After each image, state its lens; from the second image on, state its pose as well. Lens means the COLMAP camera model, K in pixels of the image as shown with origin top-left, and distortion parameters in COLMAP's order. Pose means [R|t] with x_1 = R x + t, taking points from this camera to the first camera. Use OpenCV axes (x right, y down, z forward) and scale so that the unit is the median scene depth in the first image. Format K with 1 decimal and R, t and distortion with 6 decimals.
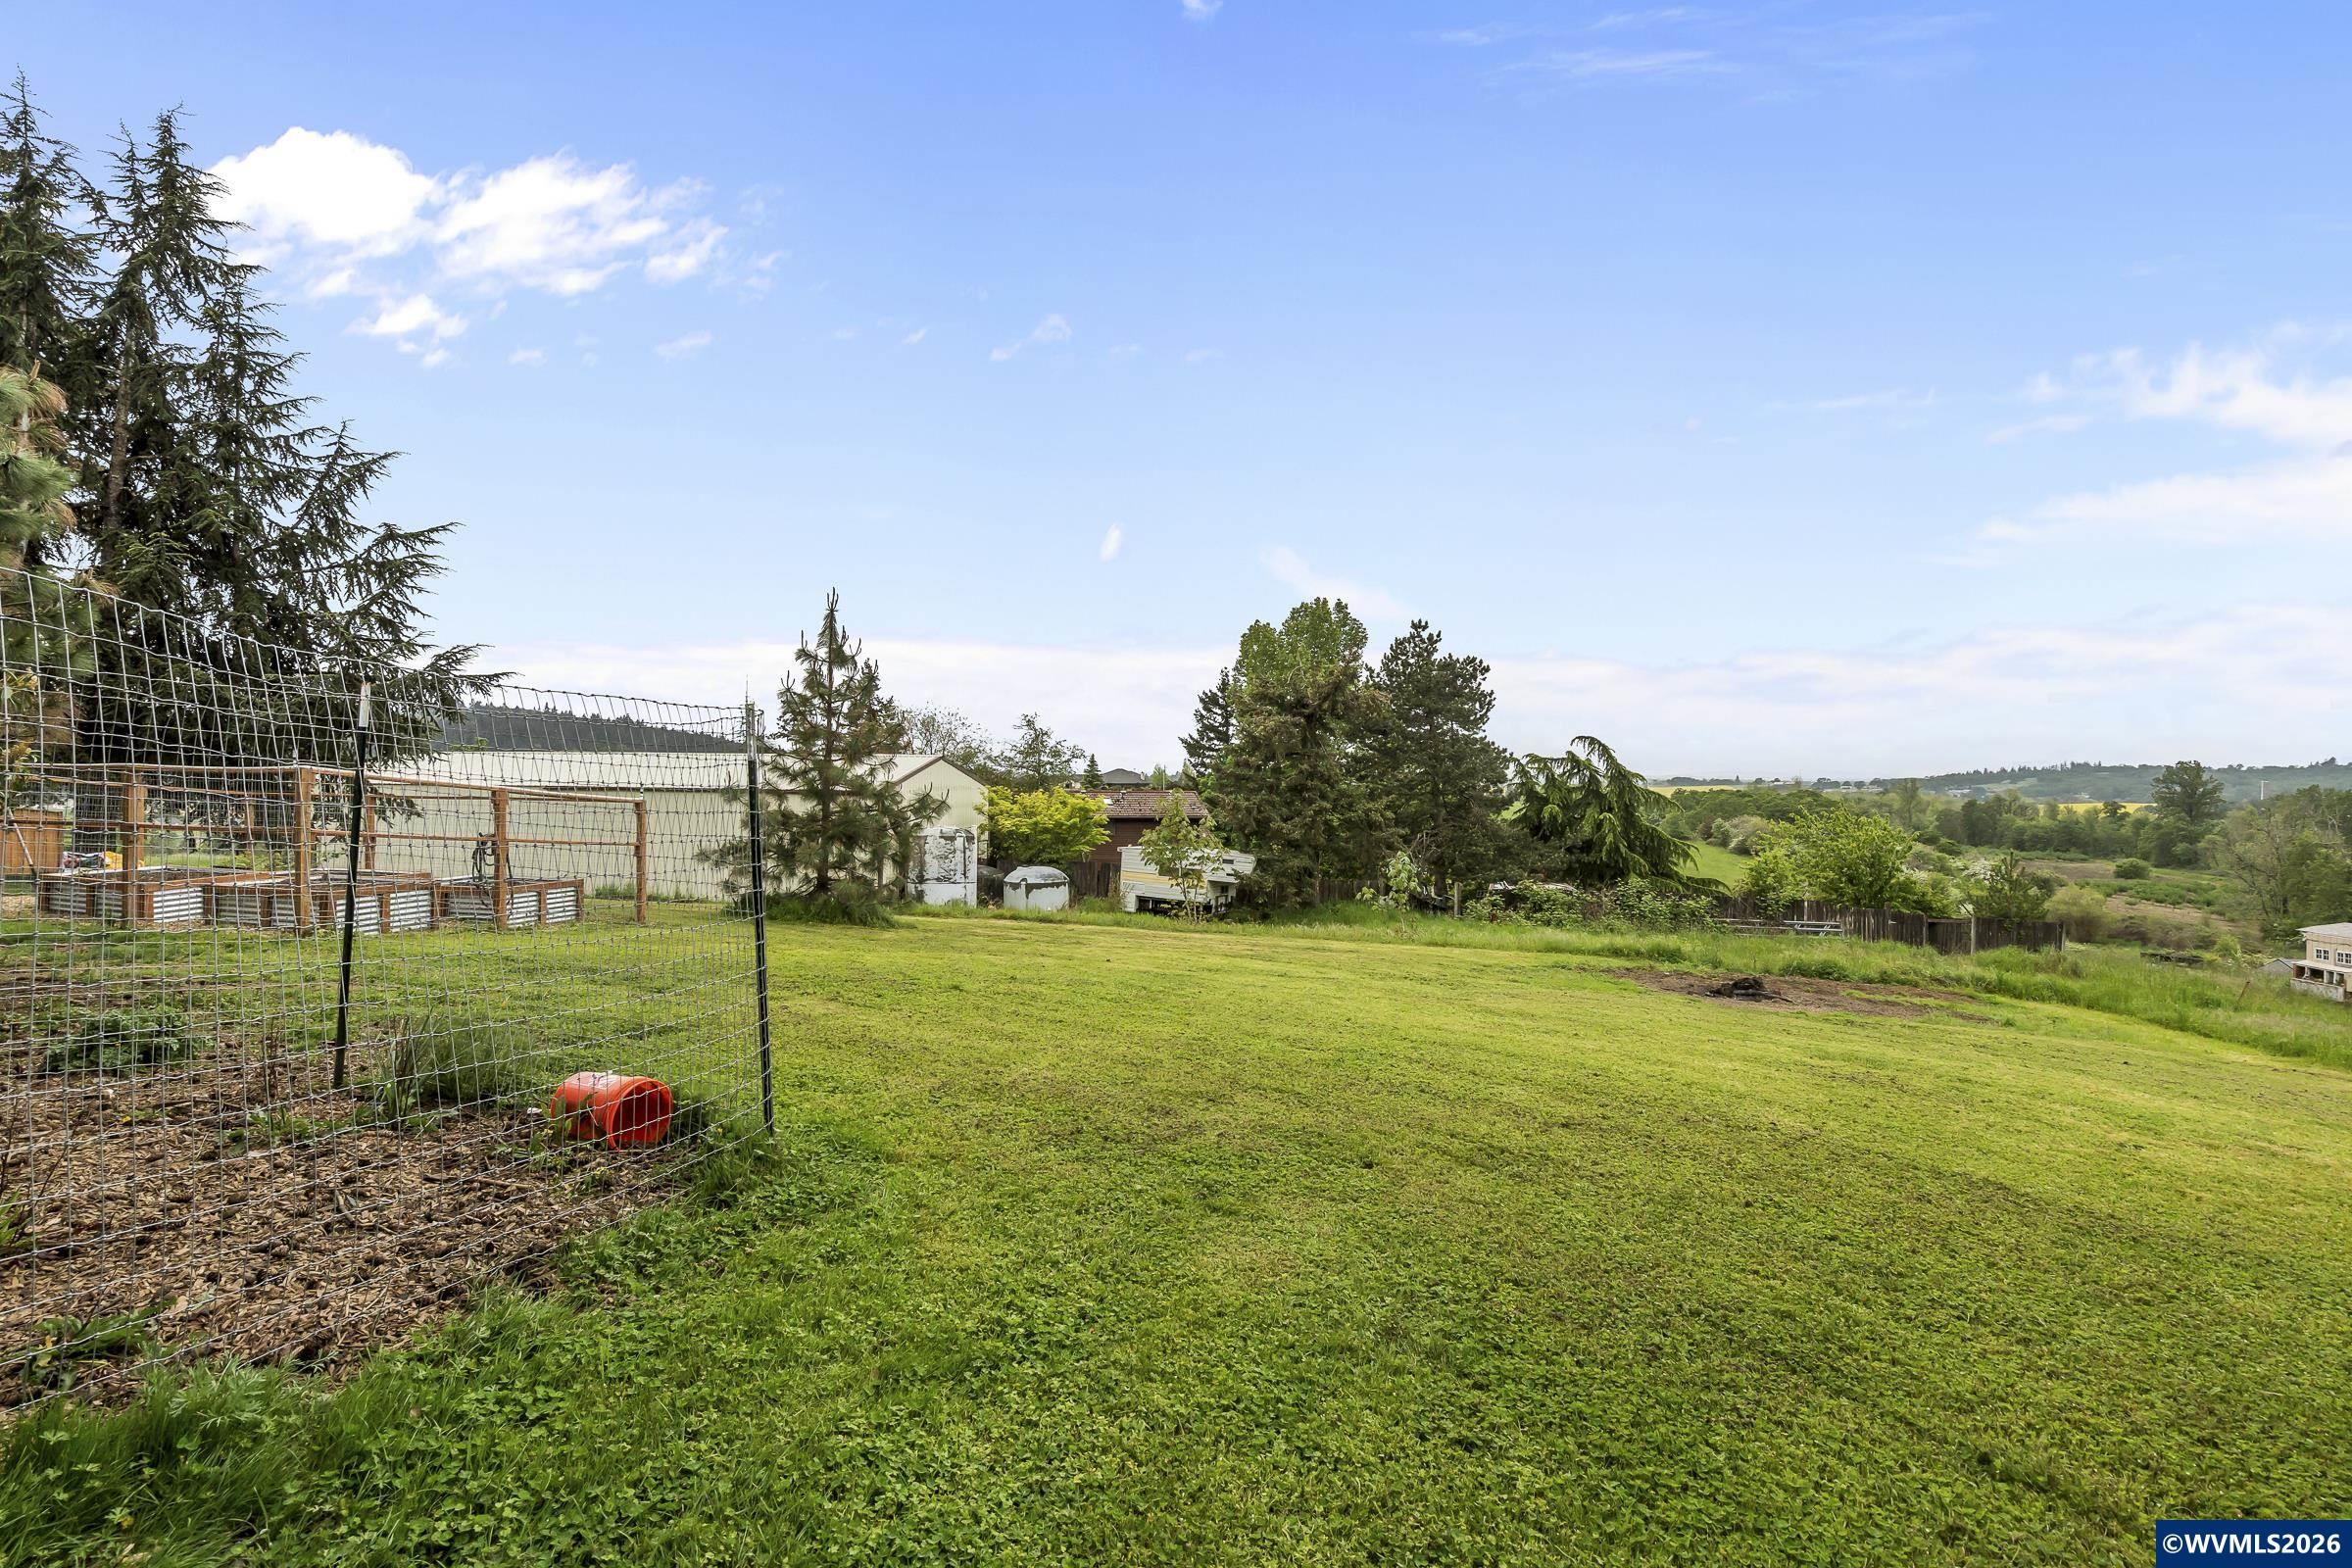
lens RADIAL K [[1069.7, 0, 1176.0], [0, 1069.7, 784.0], [0, 0, 1]] dist [0.002226, 0.000385]
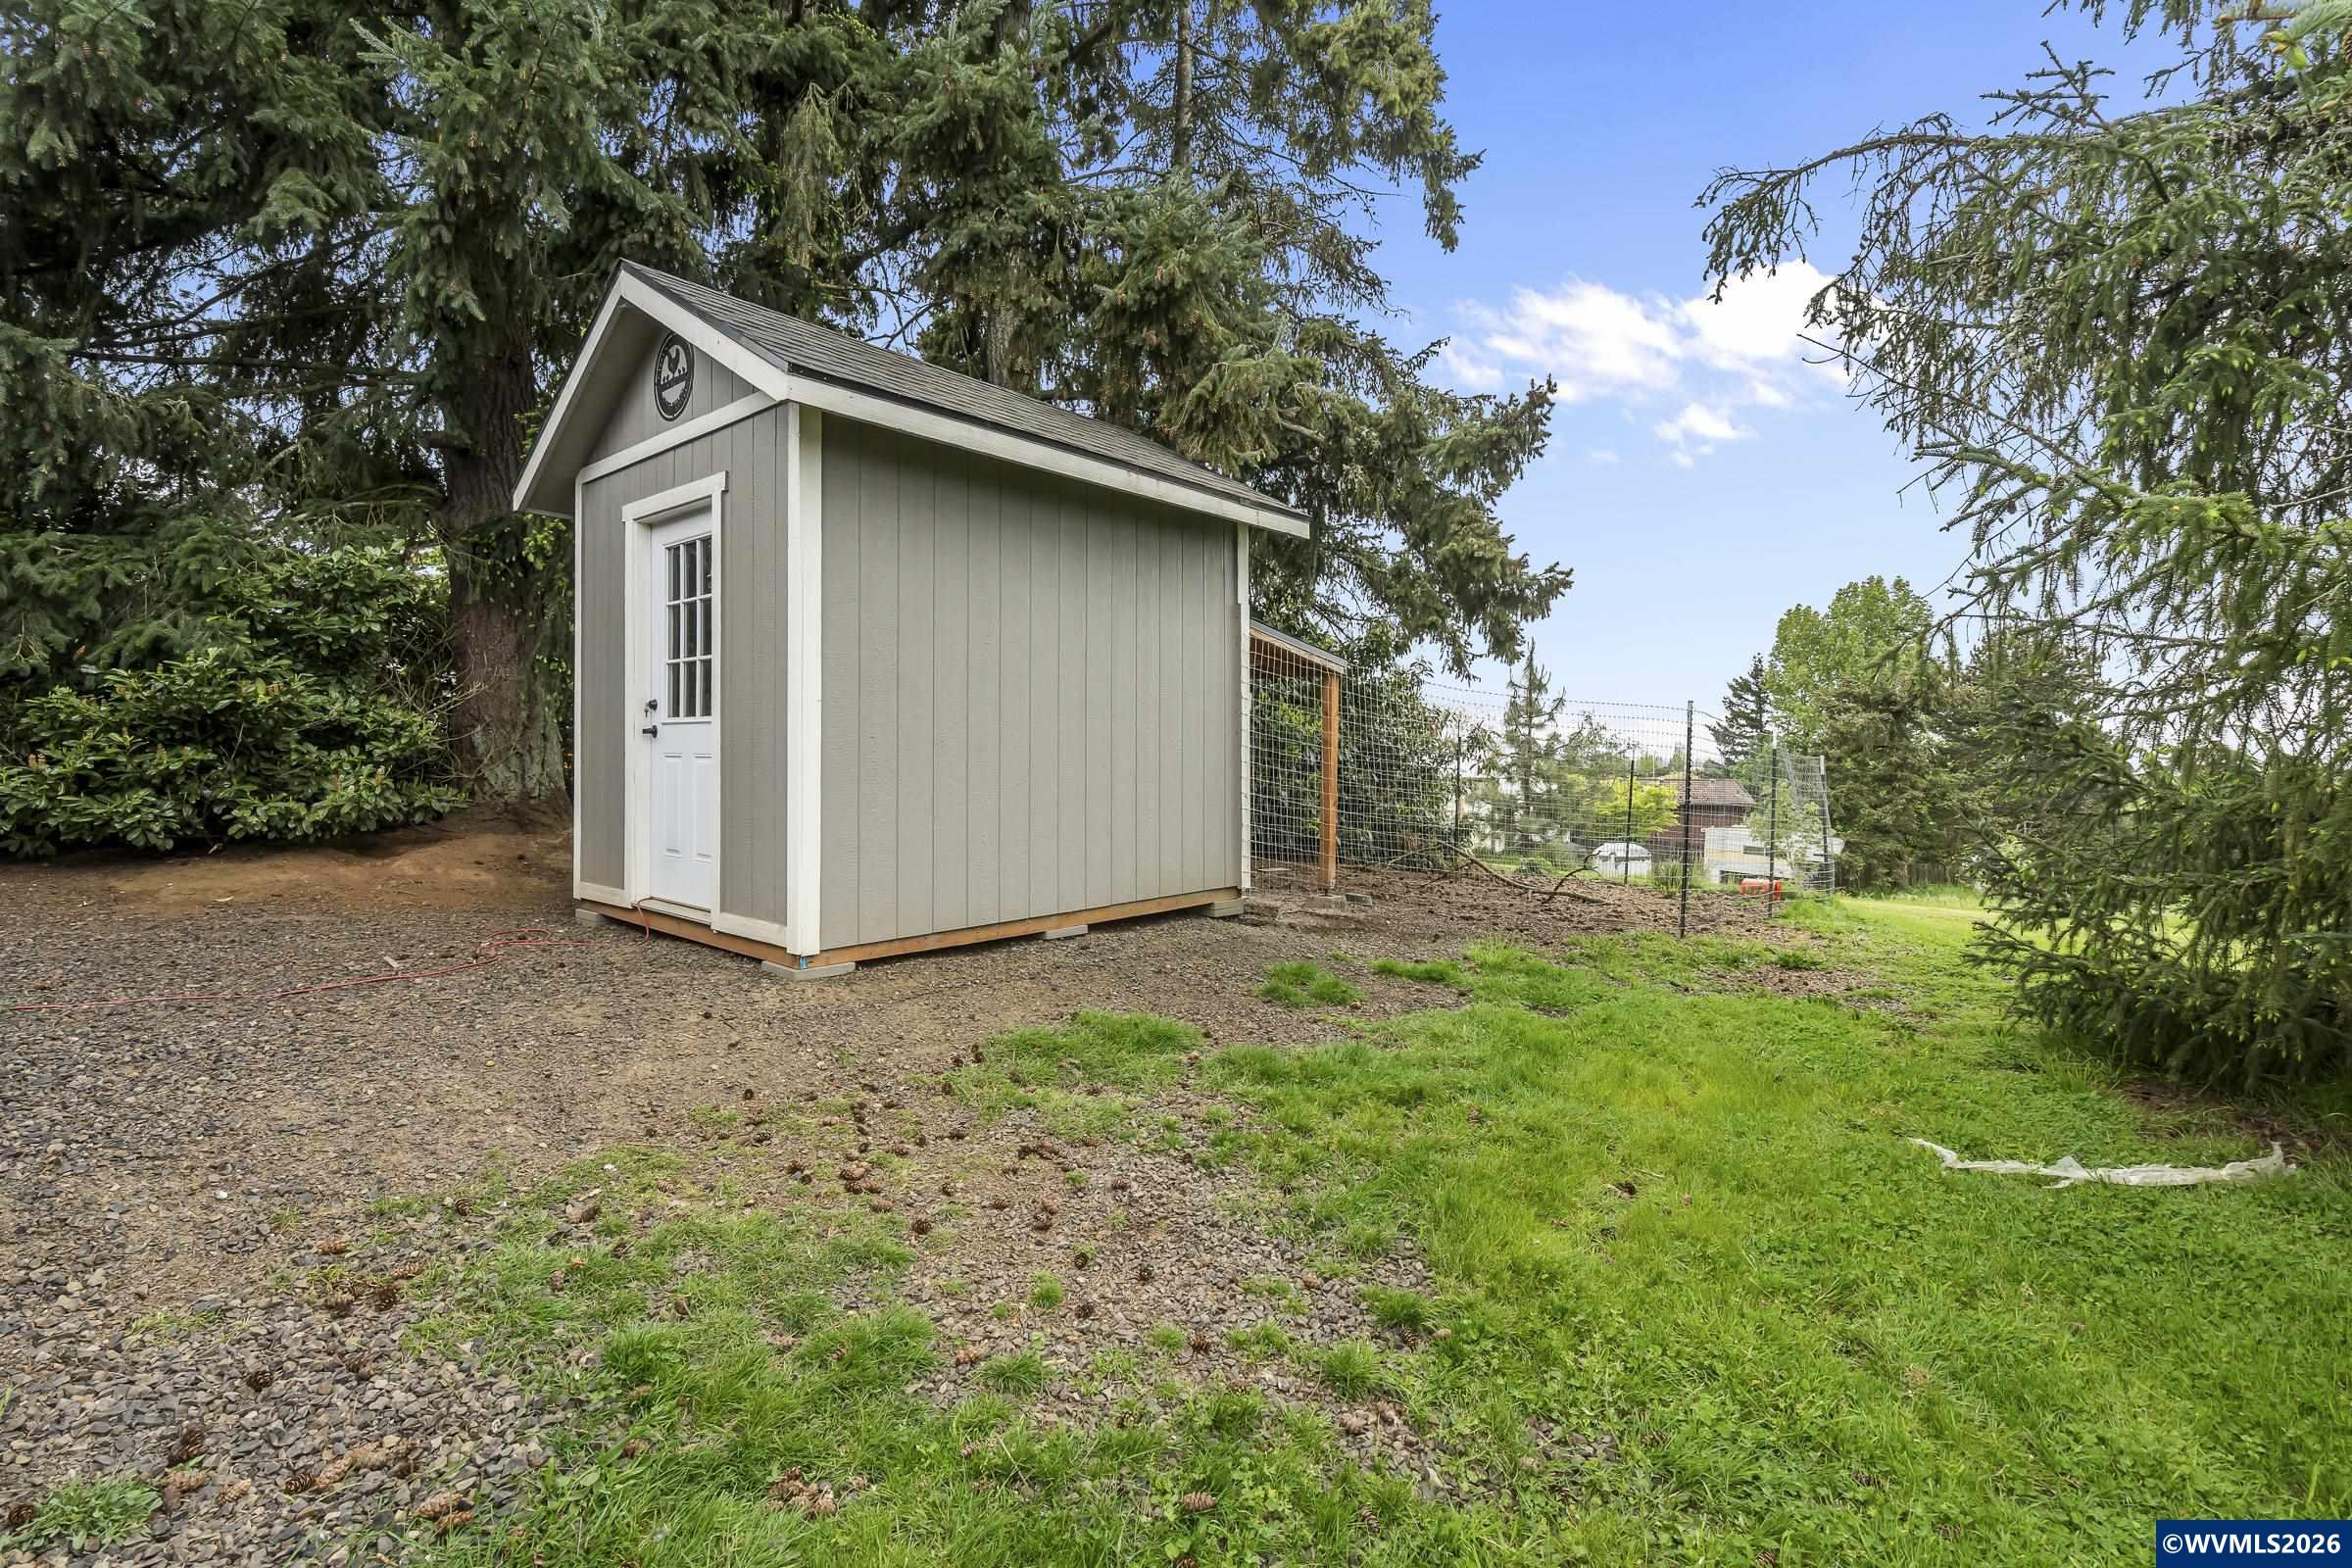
lens RADIAL K [[1069.7, 0, 1176.0], [0, 1069.7, 784.0], [0, 0, 1]] dist [0.002226, 0.000385]
pose [[0.913881, 0.009410, -0.405872, -0.074260], [-0.003306, 0.999871, 0.015738, -0.003808], [0.405968, -0.013040, 0.913794, -0.210509]]
